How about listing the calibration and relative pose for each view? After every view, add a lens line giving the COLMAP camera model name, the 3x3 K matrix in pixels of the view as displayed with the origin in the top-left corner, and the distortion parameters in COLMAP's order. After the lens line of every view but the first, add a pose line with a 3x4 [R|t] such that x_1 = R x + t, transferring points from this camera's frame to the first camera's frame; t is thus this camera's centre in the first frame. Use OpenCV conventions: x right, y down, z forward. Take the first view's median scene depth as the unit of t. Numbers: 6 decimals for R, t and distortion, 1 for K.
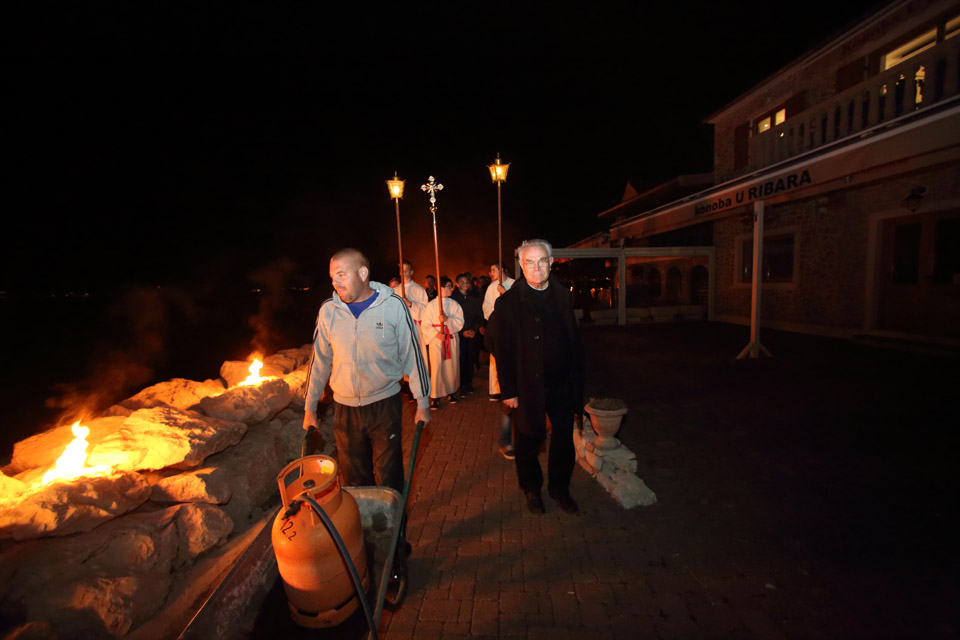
lens RADIAL K [[390.8, 0, 476.0], [0, 390.8, 320.4], [0, 0, 1]] dist [-0.029475, 0.004654]
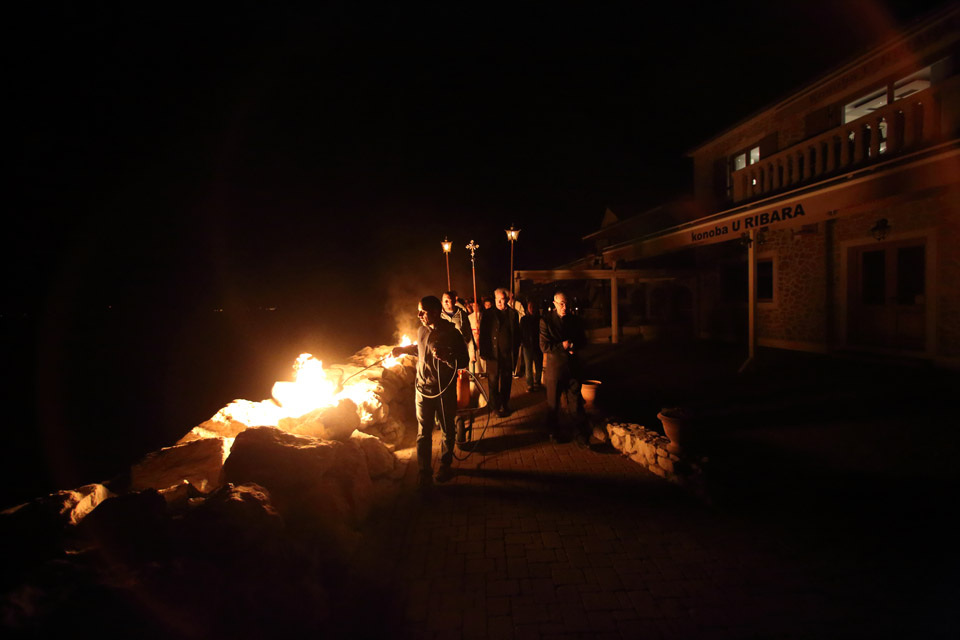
lens RADIAL K [[390.8, 0, 486.0], [0, 390.8, 317.1], [0, 0, 1]] dist [-0.029475, 0.004654]
pose [[0.996291, -0.002336, 0.086016, -0.112587], [0.007399, 0.998255, -0.058593, 0.001555], [-0.085729, 0.059012, 0.994569, -0.023443]]
